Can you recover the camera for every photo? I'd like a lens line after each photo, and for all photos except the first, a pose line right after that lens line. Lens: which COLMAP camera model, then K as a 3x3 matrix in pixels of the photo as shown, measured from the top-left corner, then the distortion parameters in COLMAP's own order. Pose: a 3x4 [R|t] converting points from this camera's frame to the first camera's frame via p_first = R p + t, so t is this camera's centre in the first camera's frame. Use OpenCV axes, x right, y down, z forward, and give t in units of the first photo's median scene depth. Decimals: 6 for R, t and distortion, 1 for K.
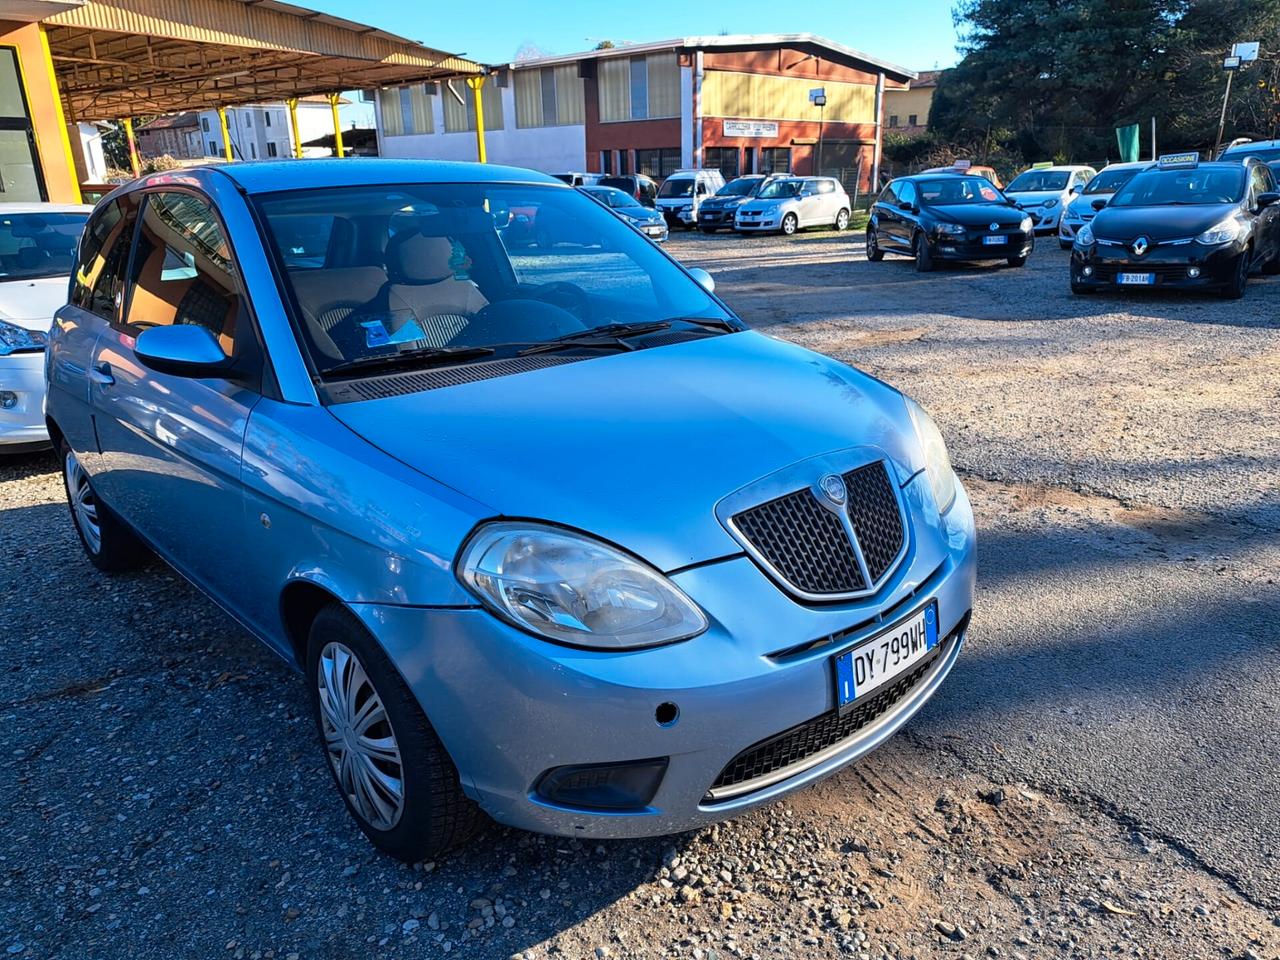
lens RADIAL K [[952.7, 0, 660.7], [0, 952.7, 435.7], [0, 0, 1]] dist [0.037093, -0.011301]
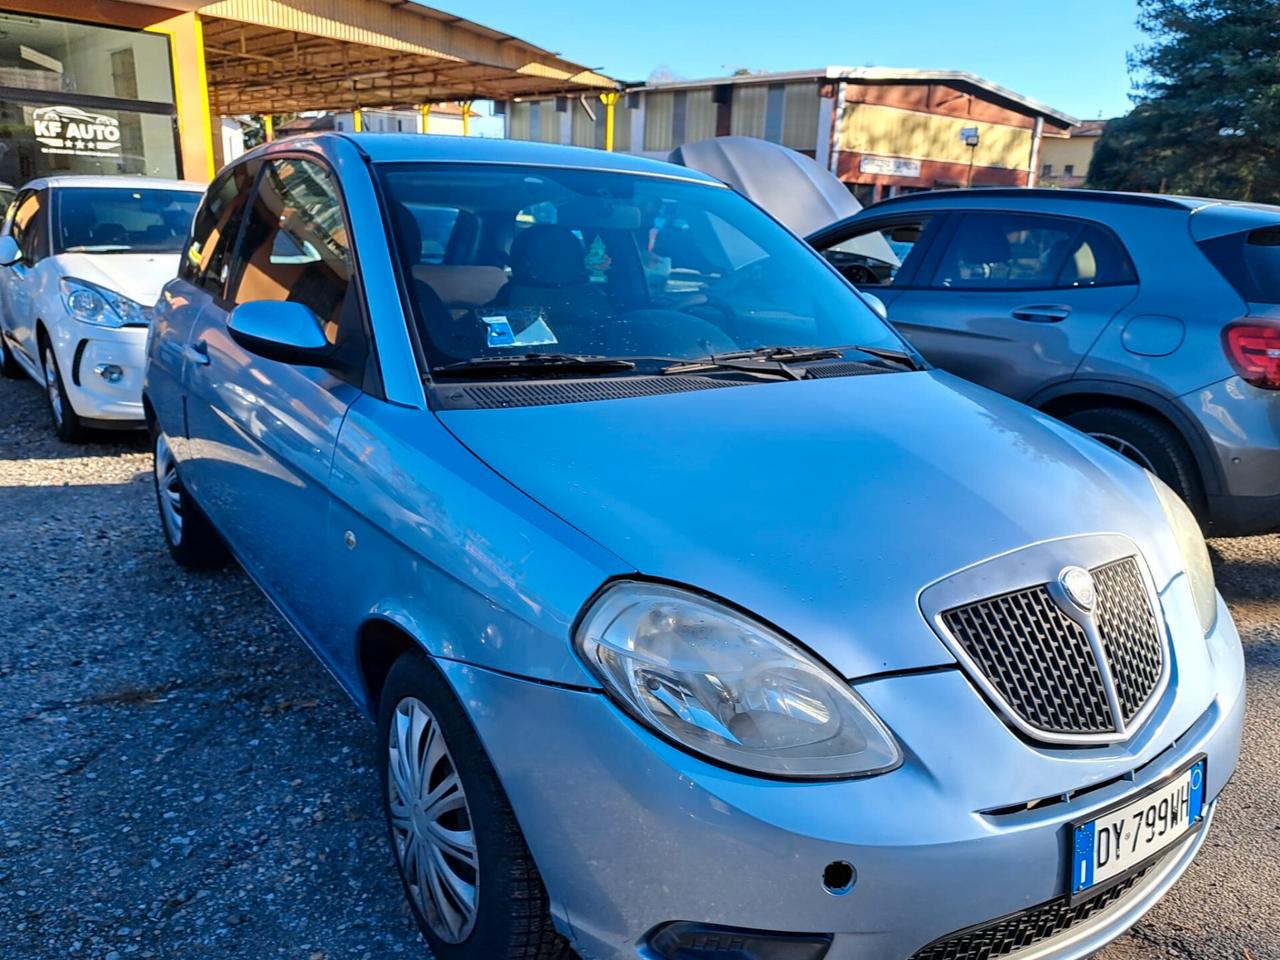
lens RADIAL K [[969.2, 0, 640.0], [0, 969.2, 480.0], [0, 0, 1]] dist [0.063425, -0.069129]
pose [[0.987617, 0.109087, -0.112752, -0.046986], [-0.108400, 0.994032, 0.012223, -0.001073], [0.113413, 0.000151, 0.993548, 0.120340]]
